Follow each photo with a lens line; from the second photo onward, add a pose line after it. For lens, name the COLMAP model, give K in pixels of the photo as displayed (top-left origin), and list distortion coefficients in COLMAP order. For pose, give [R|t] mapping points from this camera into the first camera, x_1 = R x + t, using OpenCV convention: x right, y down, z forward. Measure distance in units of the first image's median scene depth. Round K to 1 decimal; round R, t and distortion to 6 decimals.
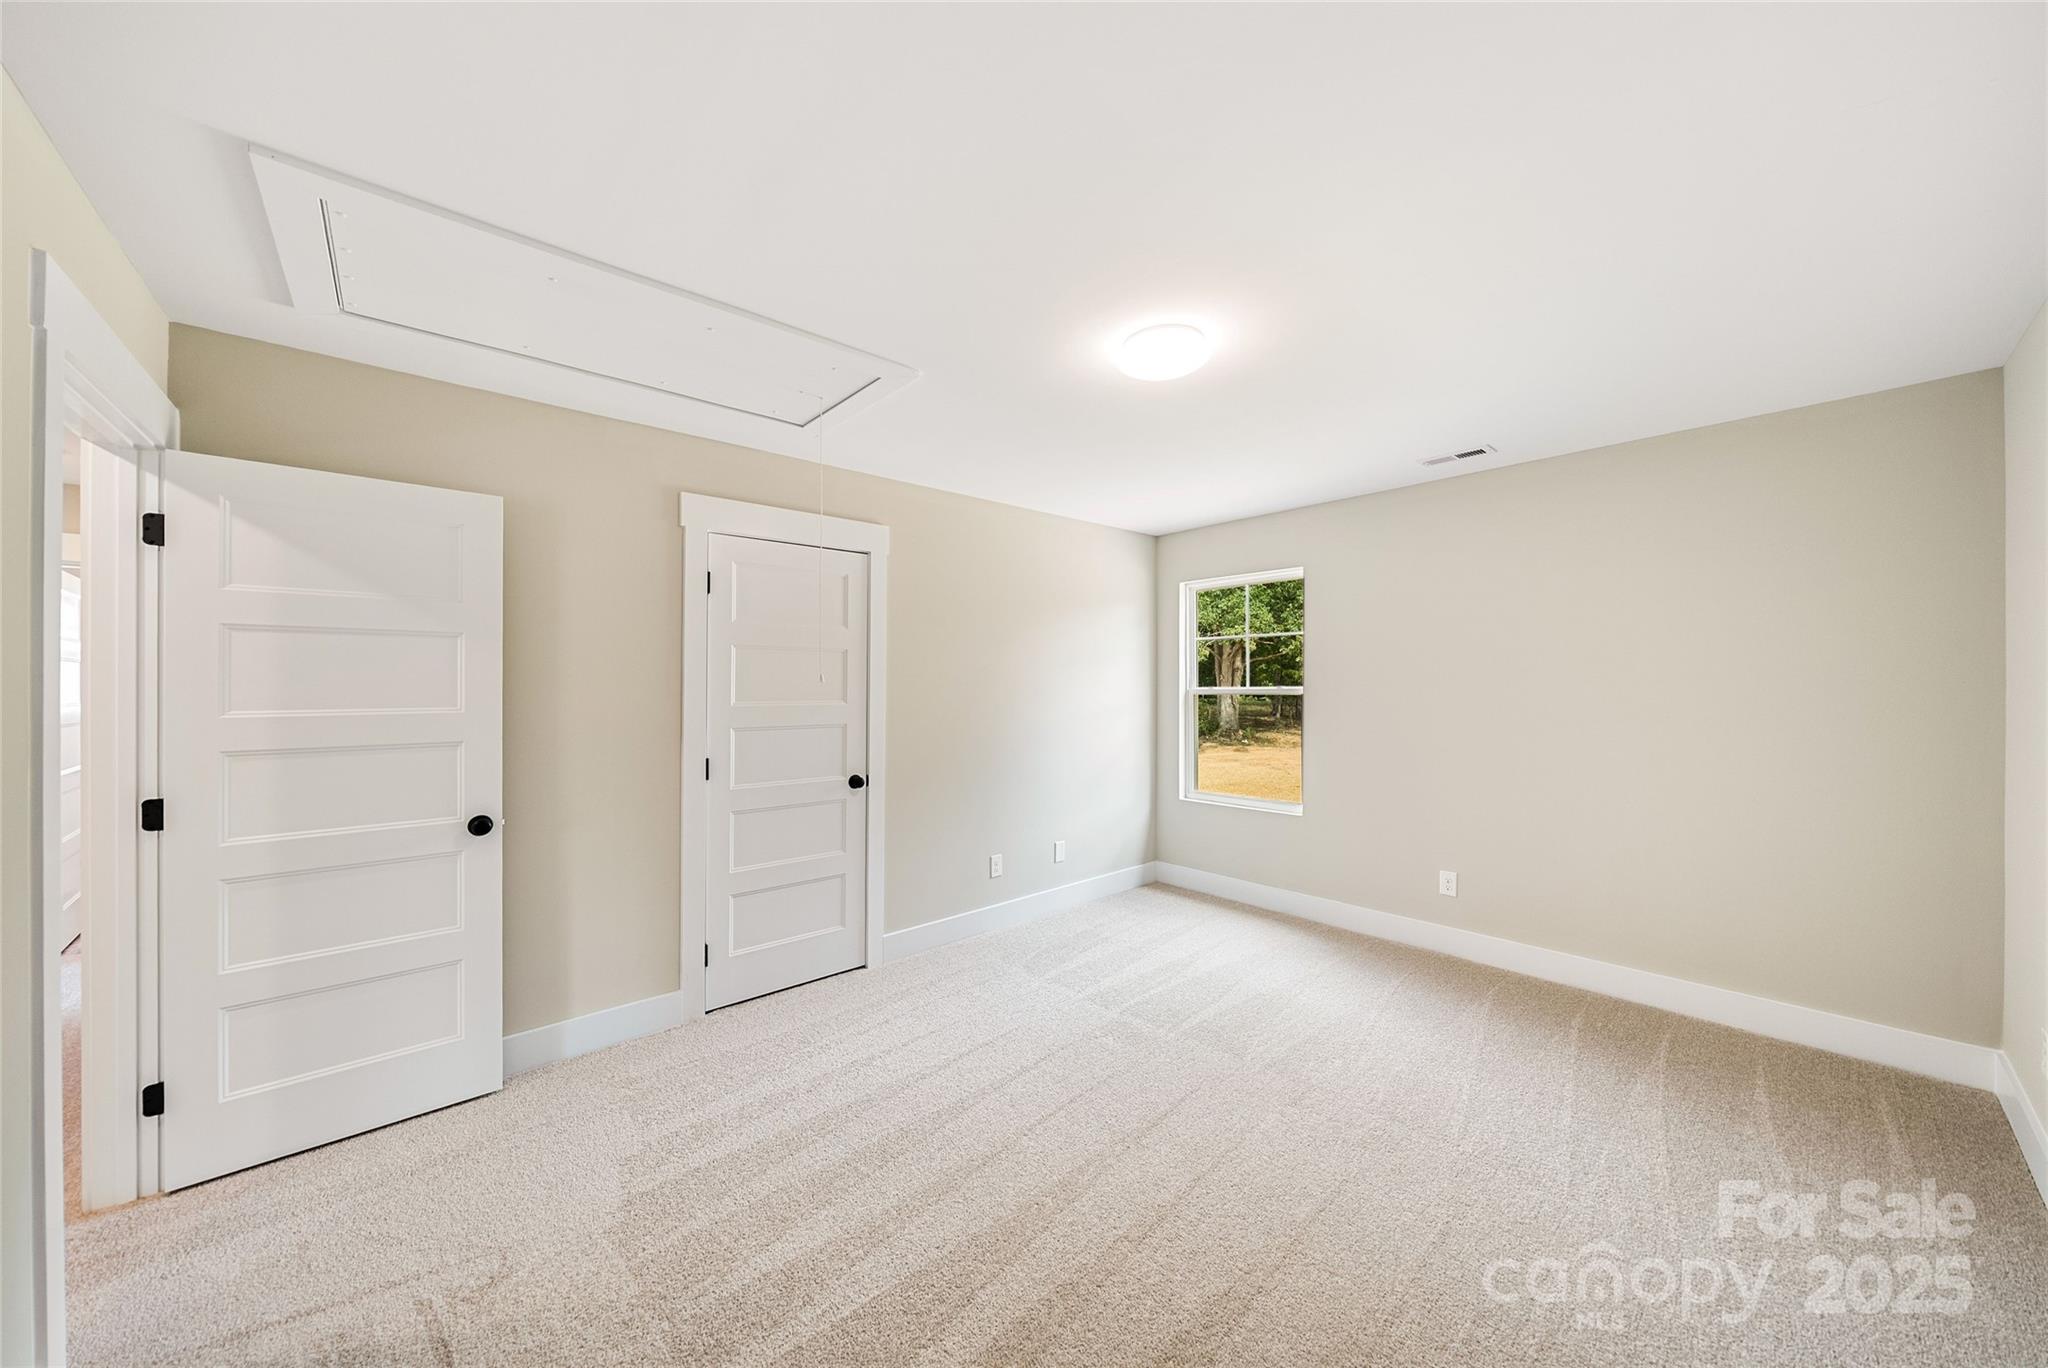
lens RADIAL K [[700.9, 0, 1021.1], [0, 700.9, 691.5], [0, 0, 1]] dist [0.001395, 0.000067]
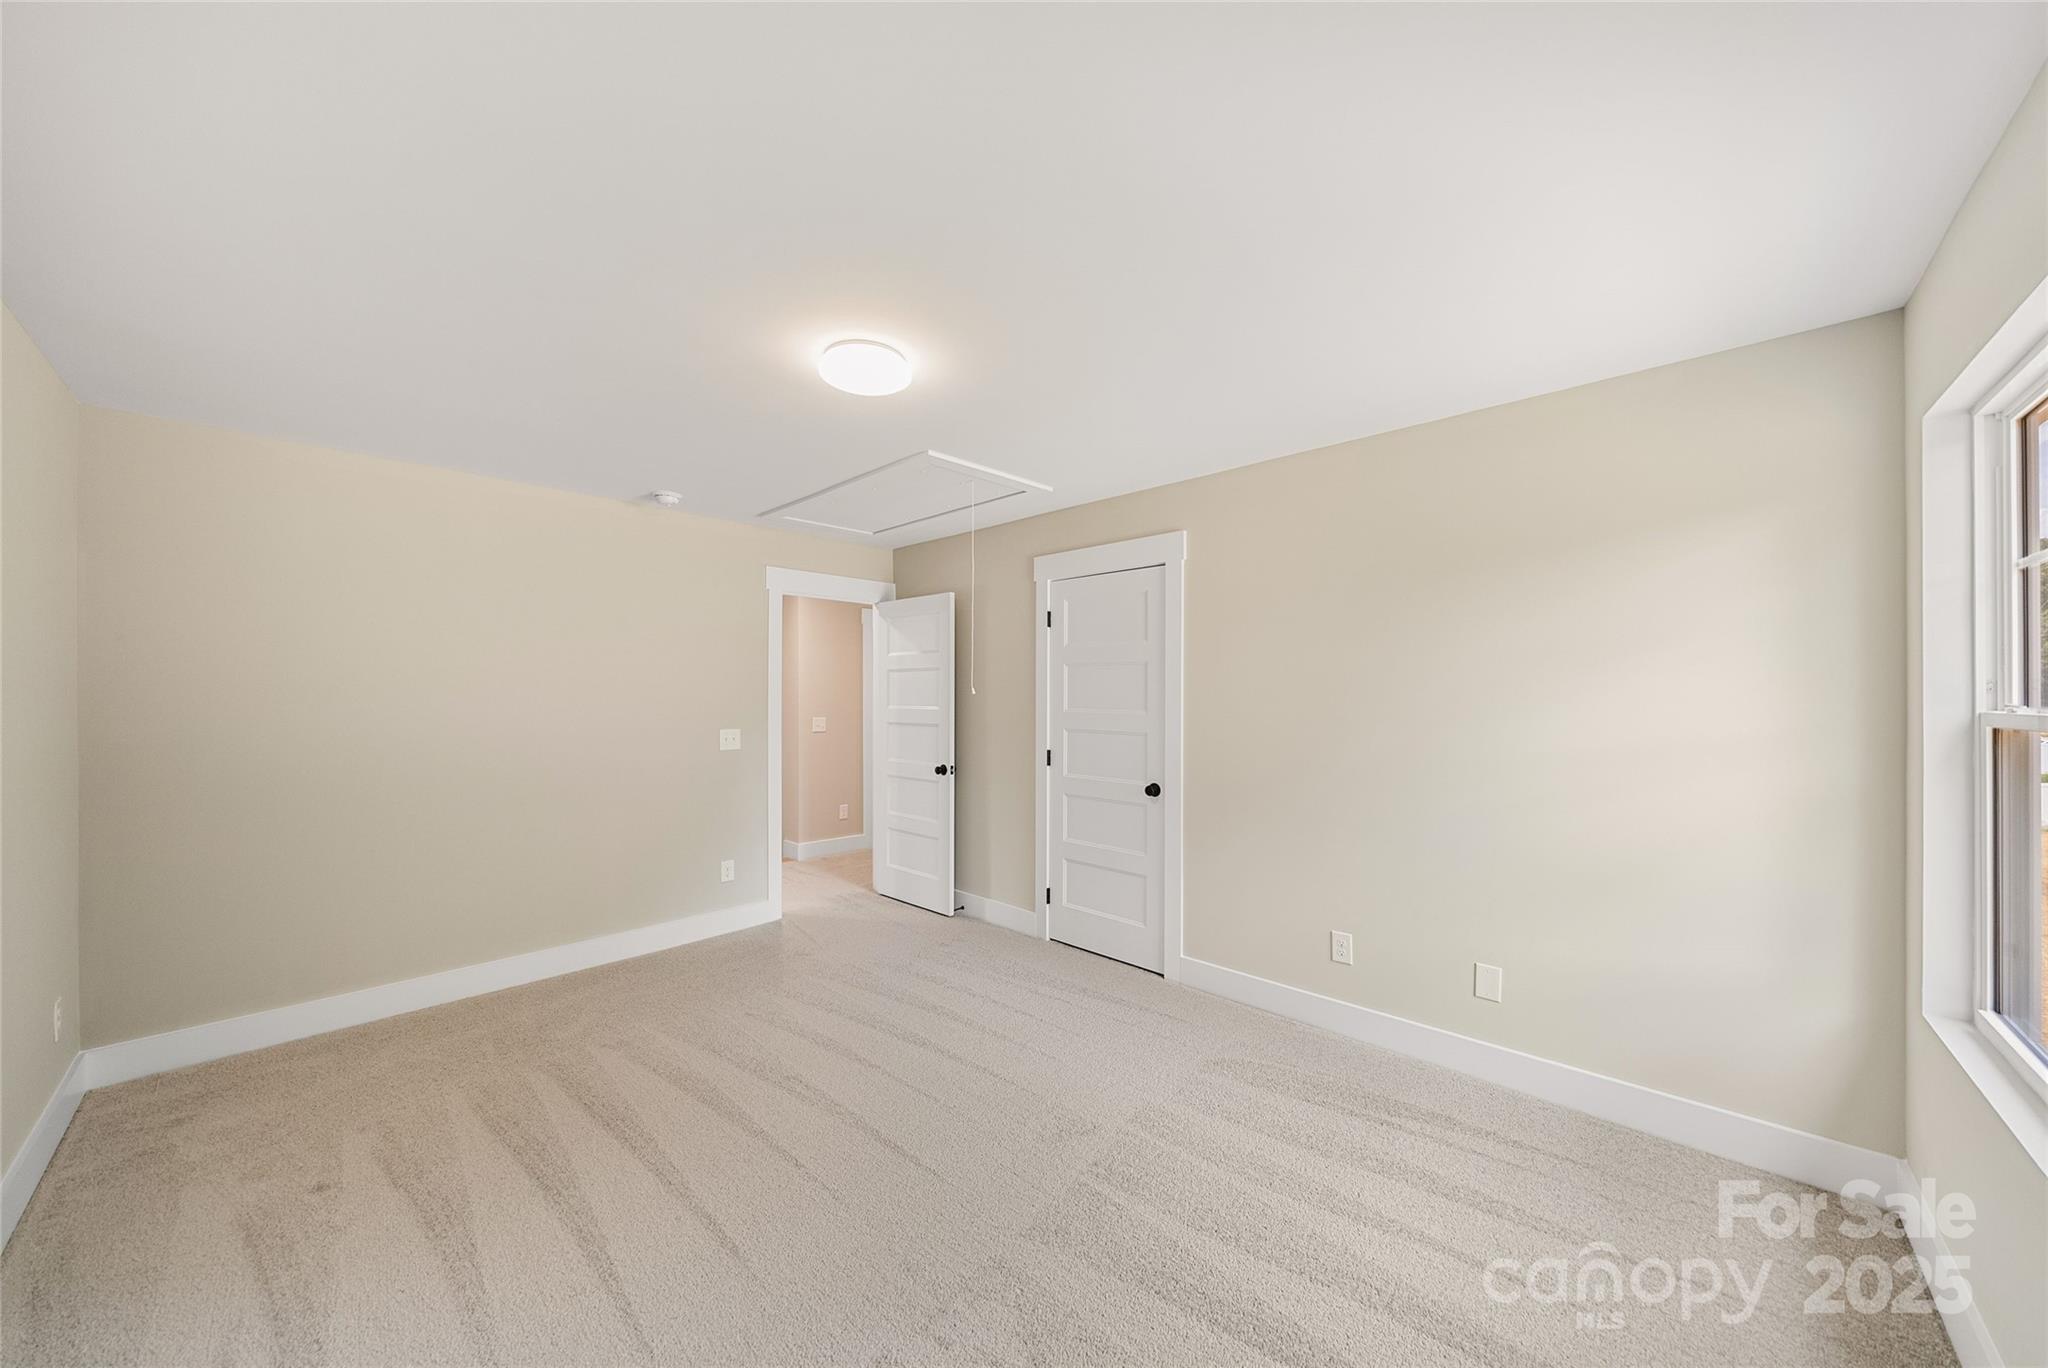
lens RADIAL K [[700.9, 0, 1021.1], [0, 700.9, 691.5], [0, 0, 1]] dist [0.001395, 0.000067]
pose [[0.091966, -0.001415, -0.995761, 0.864273], [-0.010017, 0.999947, -0.002346, -0.011875], [0.995712, 0.010191, 0.091947, 0.801491]]
